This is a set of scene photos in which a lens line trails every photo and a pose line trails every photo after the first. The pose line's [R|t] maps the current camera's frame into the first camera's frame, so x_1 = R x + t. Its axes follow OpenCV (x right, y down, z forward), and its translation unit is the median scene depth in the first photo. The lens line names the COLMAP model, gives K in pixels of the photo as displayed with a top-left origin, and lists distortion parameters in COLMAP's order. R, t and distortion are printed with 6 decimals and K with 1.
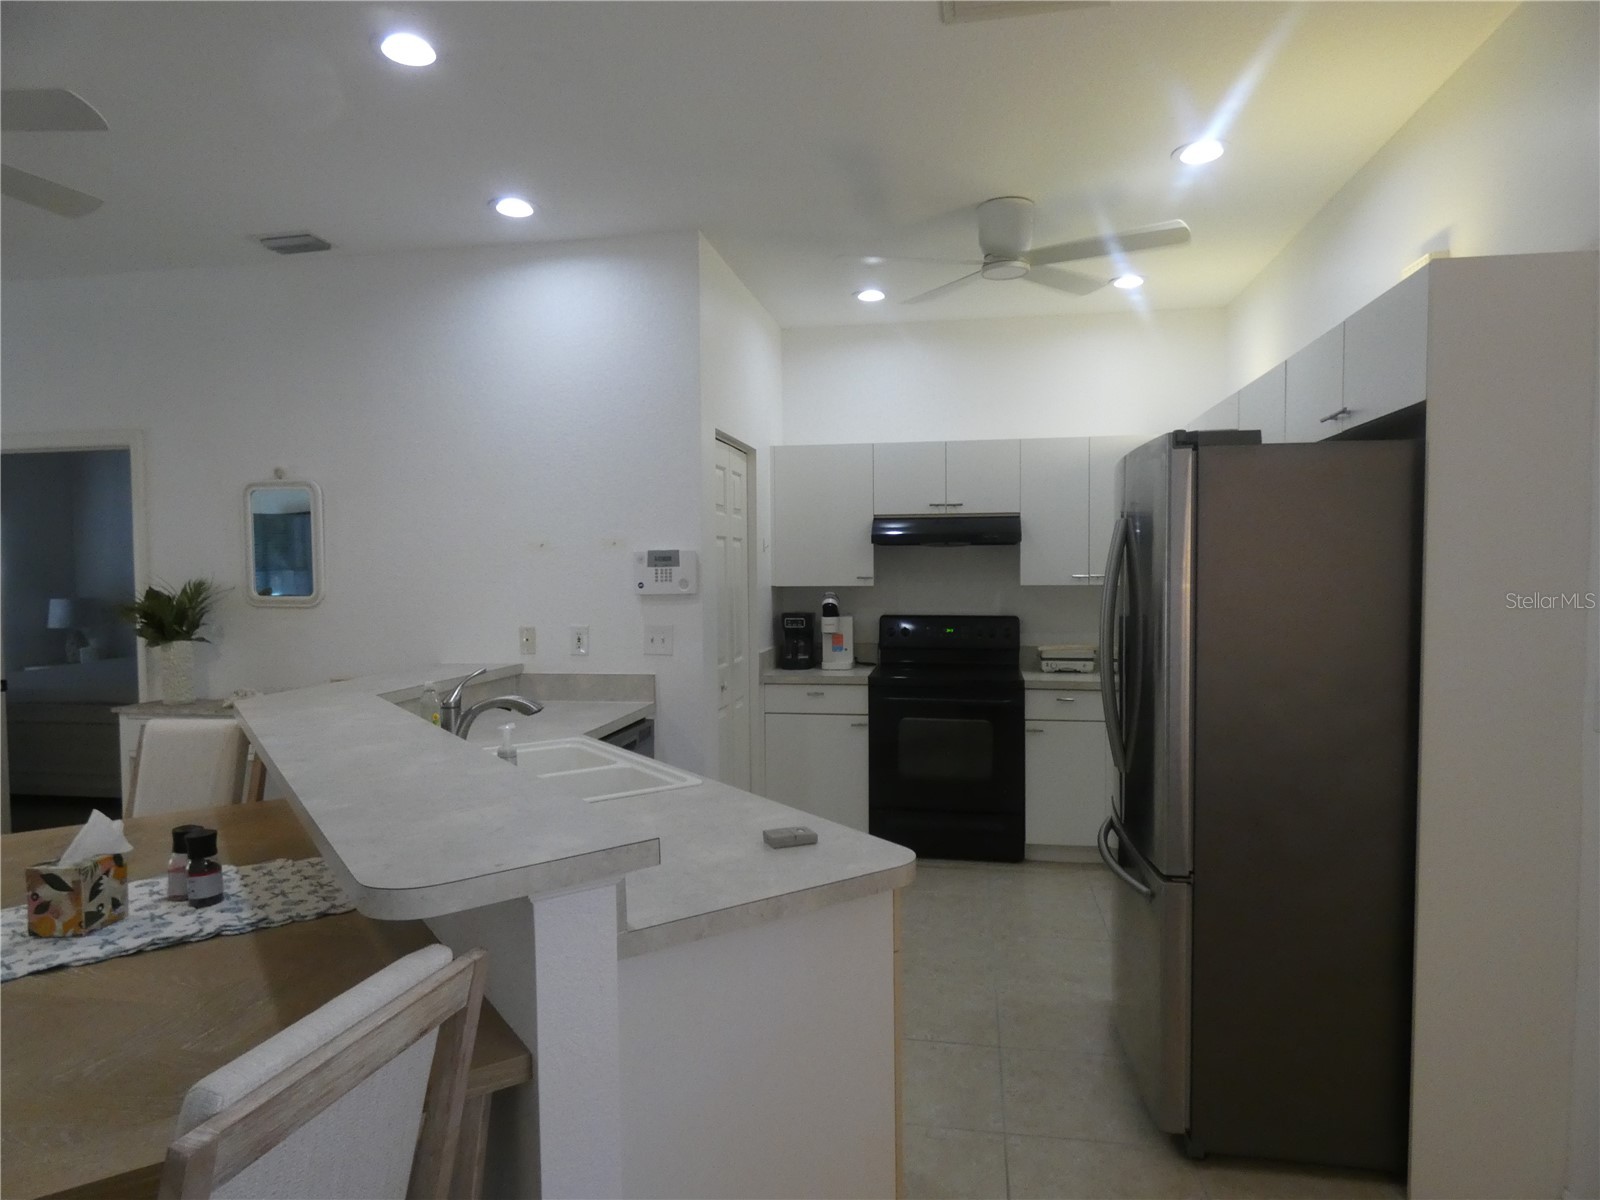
lens RADIAL K [[951.4, 0, 800.3], [0, 951.4, 601.2], [0, 0, 1]] dist [-0.003054, -0.000494]
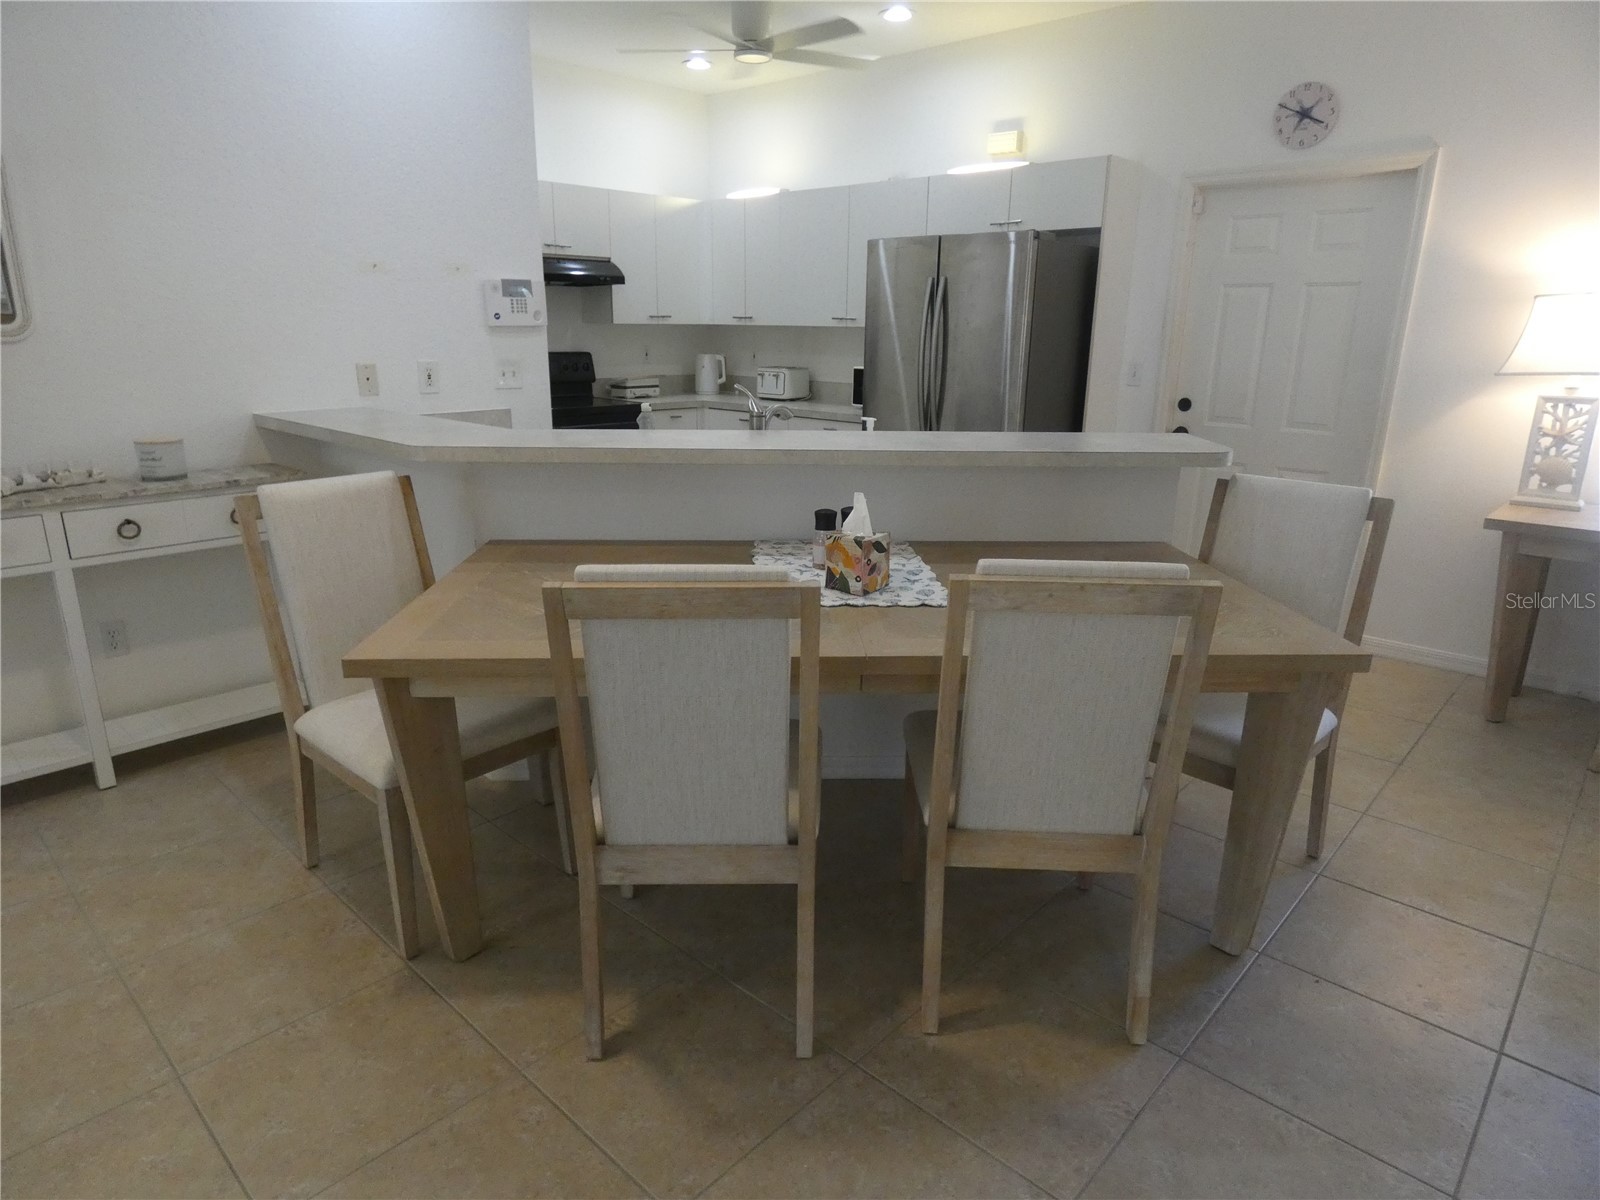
lens RADIAL K [[951.4, 0, 798.4], [0, 951.4, 599.9], [0, 0, 1]] dist [-0.003054, -0.000494]
pose [[0.543302, -0.219683, 0.810286, -0.848136], [0.008354, 0.966524, 0.256440, 0.017131], [-0.839496, -0.132555, 0.526950, 0.185851]]
